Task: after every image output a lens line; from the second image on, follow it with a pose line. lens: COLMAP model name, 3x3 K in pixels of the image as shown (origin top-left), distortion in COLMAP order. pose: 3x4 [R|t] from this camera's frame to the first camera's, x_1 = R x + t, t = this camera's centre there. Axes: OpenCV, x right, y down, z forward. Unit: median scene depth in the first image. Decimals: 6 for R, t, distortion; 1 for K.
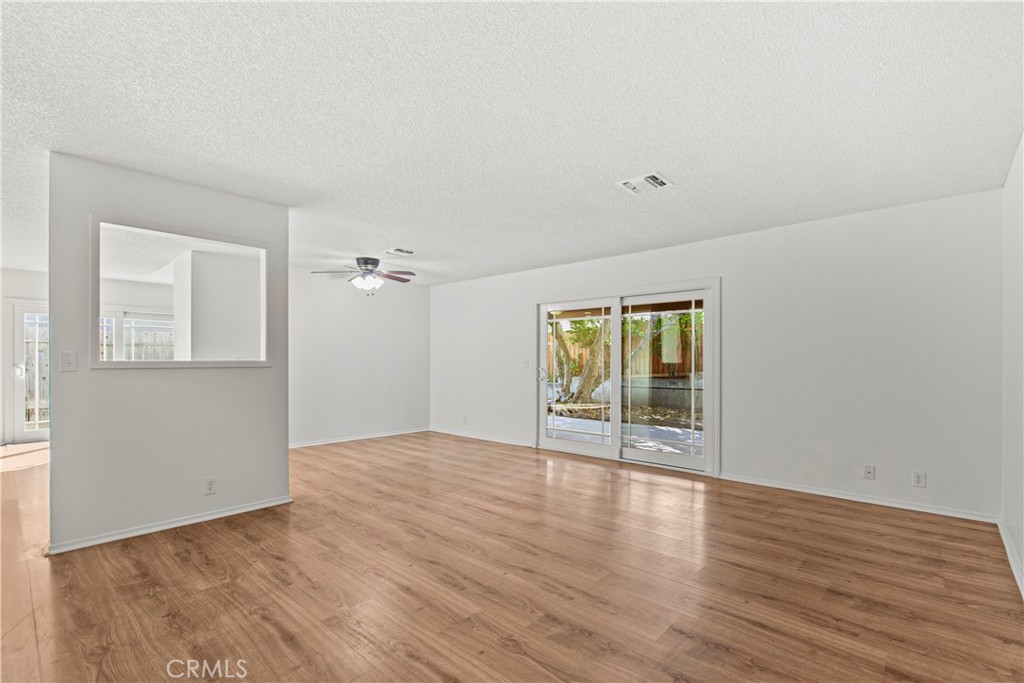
lens RADIAL K [[470.9, 0, 510.9], [0, 470.9, 360.1], [0, 0, 1]] dist [0.002470, 0.000092]
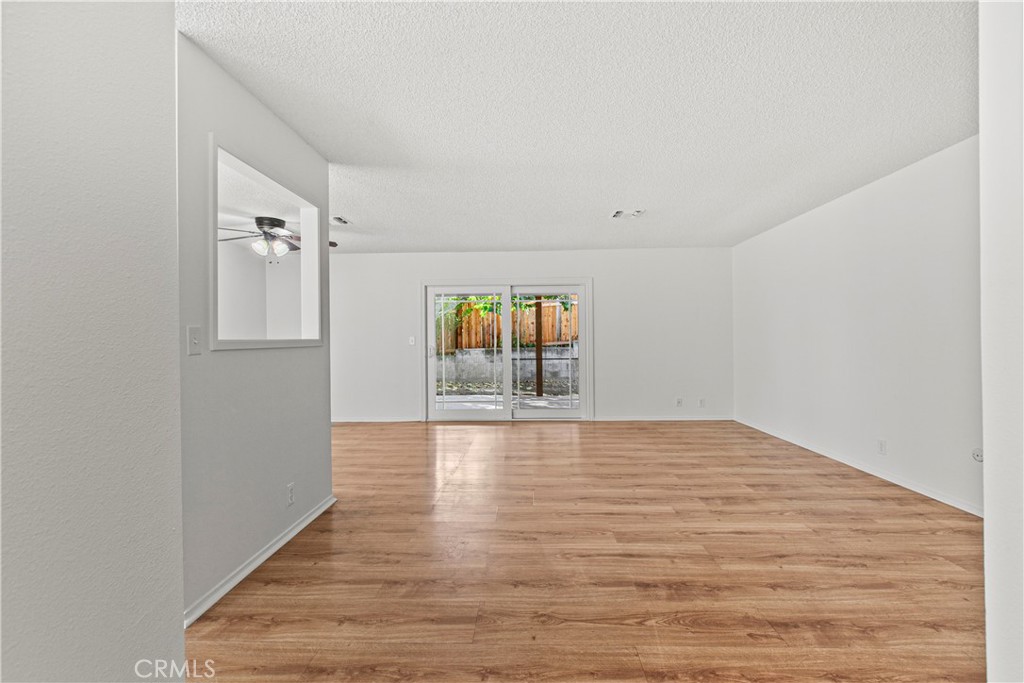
lens RADIAL K [[461.1, 0, 512.0], [0, 461.1, 341.5], [0, 0, 1]] dist [-0.001232, -0.000086]
pose [[0.755233, -0.011088, 0.655362, -0.794649], [0.009585, 0.999937, 0.005872, 0.003885], [-0.655386, 0.001847, 0.755292, 0.143782]]
